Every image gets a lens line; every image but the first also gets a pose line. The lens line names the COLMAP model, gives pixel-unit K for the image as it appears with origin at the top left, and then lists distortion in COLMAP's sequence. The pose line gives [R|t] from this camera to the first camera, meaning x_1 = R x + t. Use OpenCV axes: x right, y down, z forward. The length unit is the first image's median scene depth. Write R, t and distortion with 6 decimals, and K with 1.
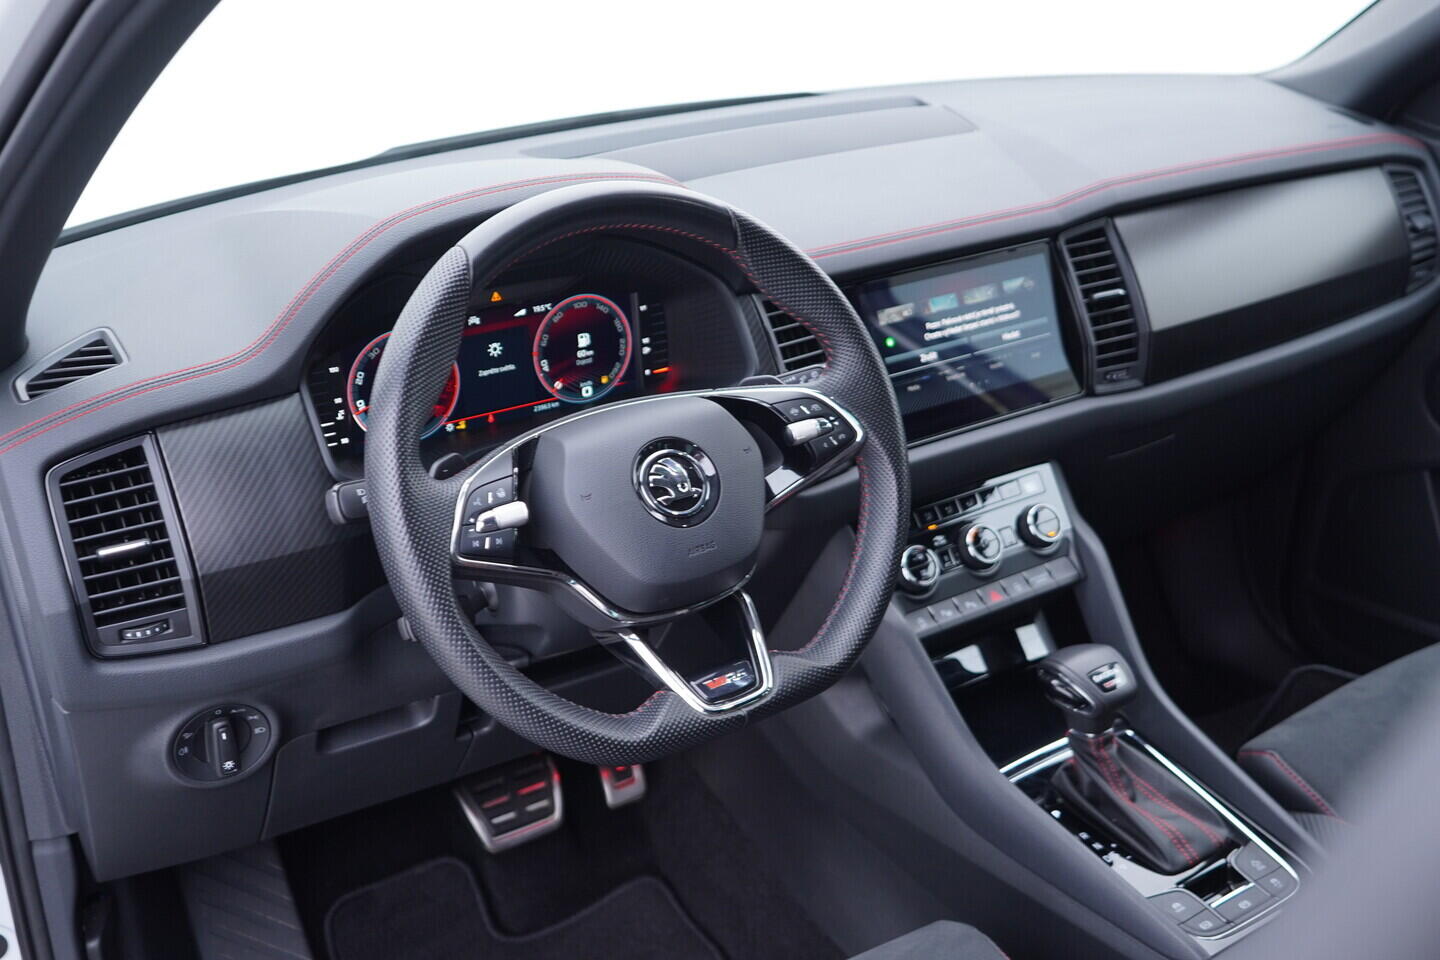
lens RADIAL K [[1483.6, 0, 710.4], [0, 1483.6, 483.3], [0, 0, 1]] dist [0.004778, 0.000000]
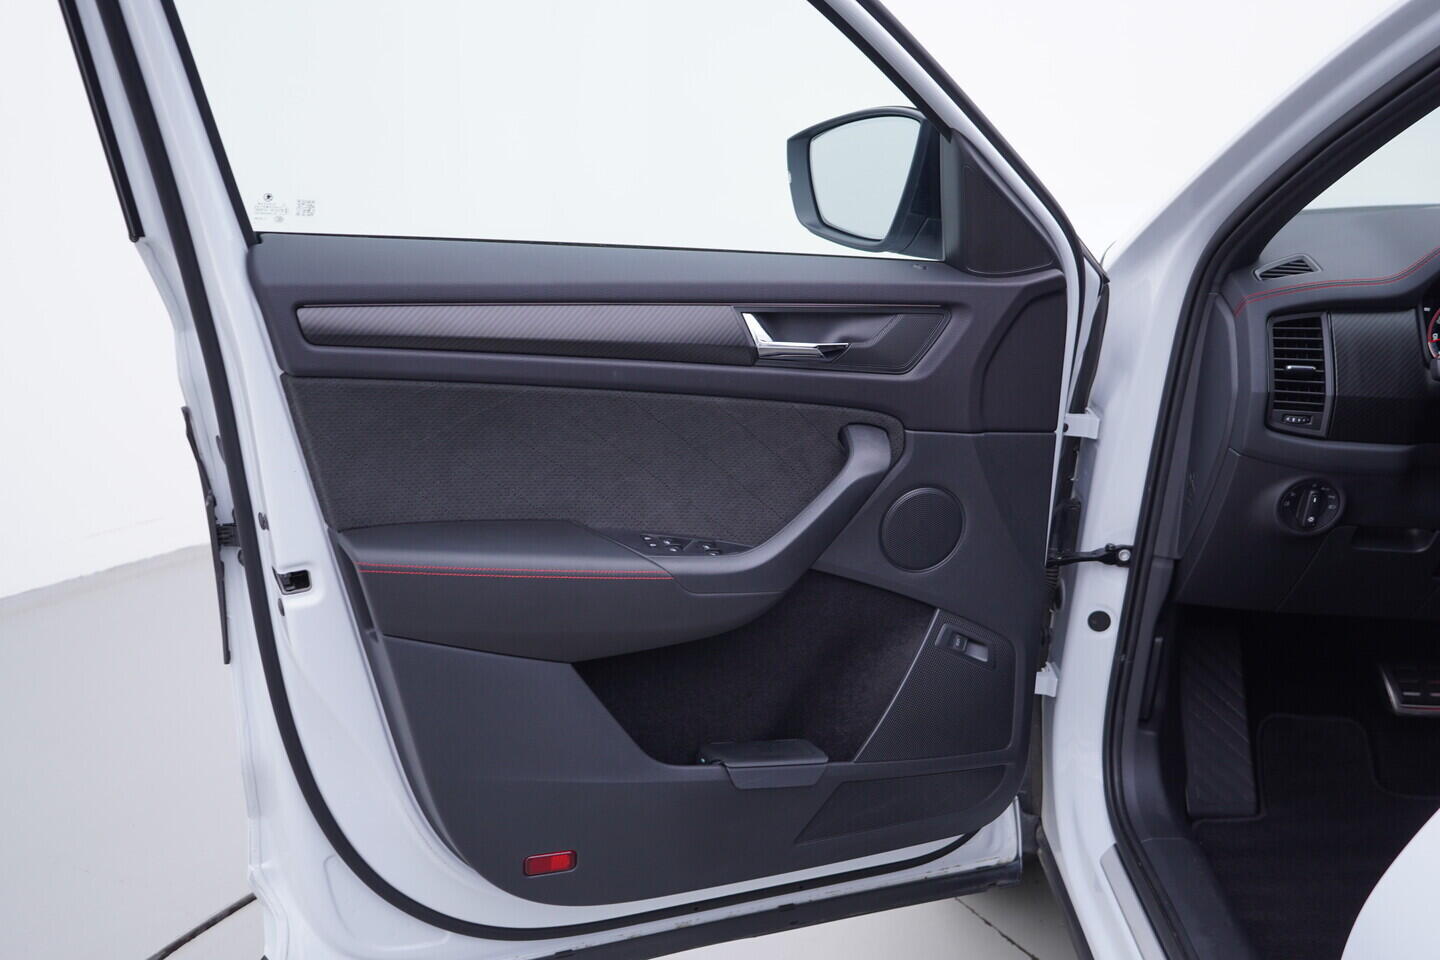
lens RADIAL K [[1483.6, 0, 722.3], [0, 1483.6, 471.0], [0, 0, 1]] dist [0.004778, 0.000000]
pose [[0.846236, 0.216071, -0.487030, -0.080368], [-0.265231, 0.963608, -0.033345, 0.347180], [0.462101, 0.157393, 0.872749, -0.718713]]
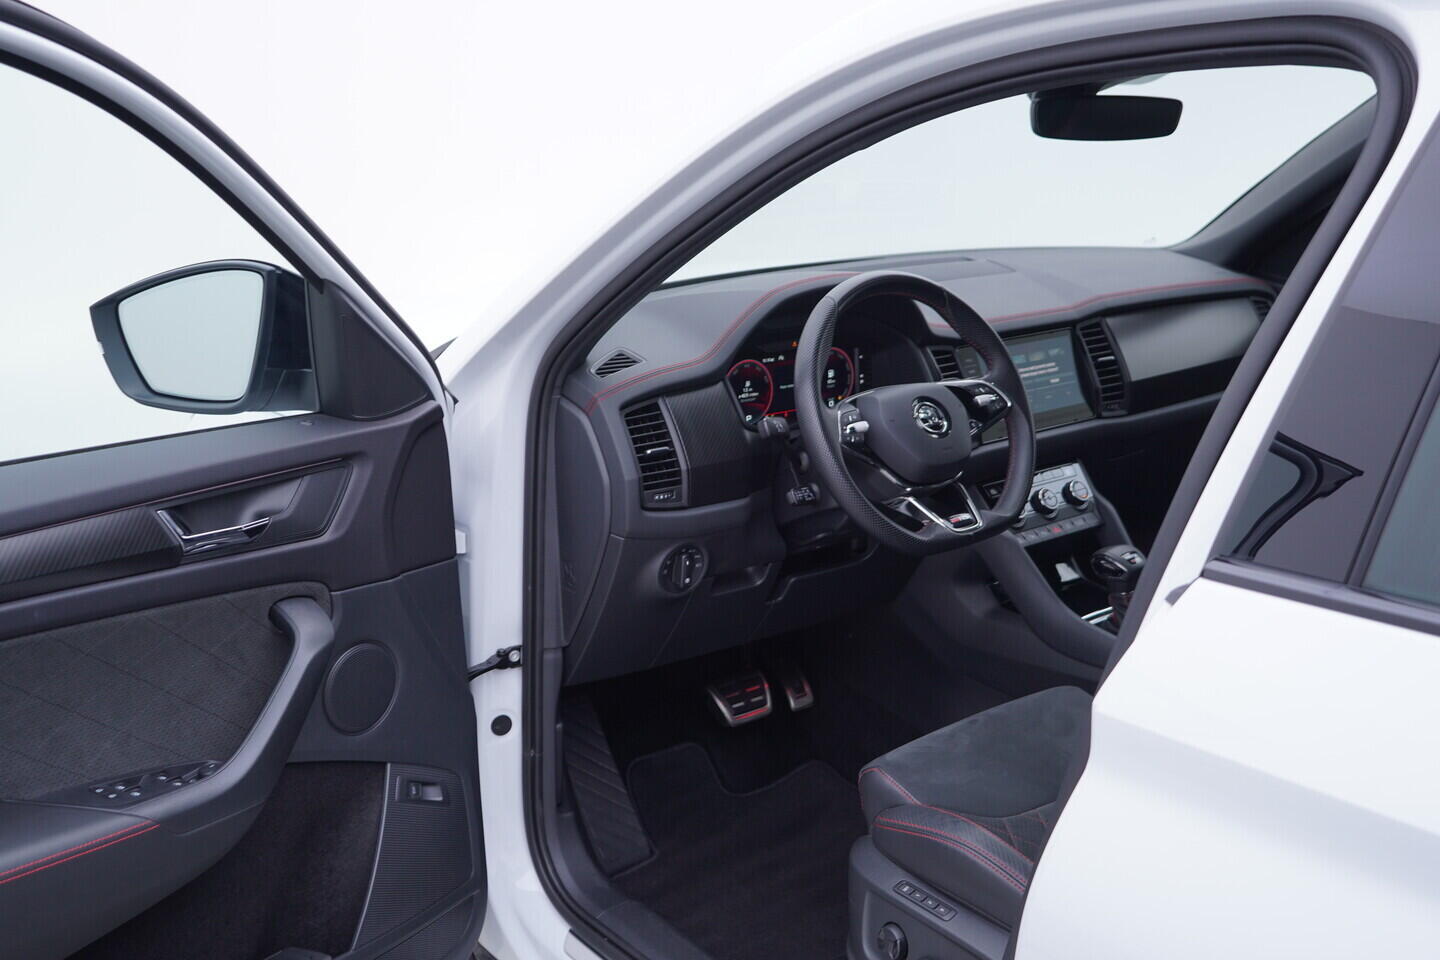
lens RADIAL K [[1483.6, 0, 723.5], [0, 1483.6, 478.2], [0, 0, 1]] dist [0.004778, 0.000000]
pose [[0.995159, -0.013413, 0.097355, -0.432258], [0.028348, 0.987712, -0.153695, 0.329525], [-0.094097, 0.155711, 0.983311, -0.789838]]
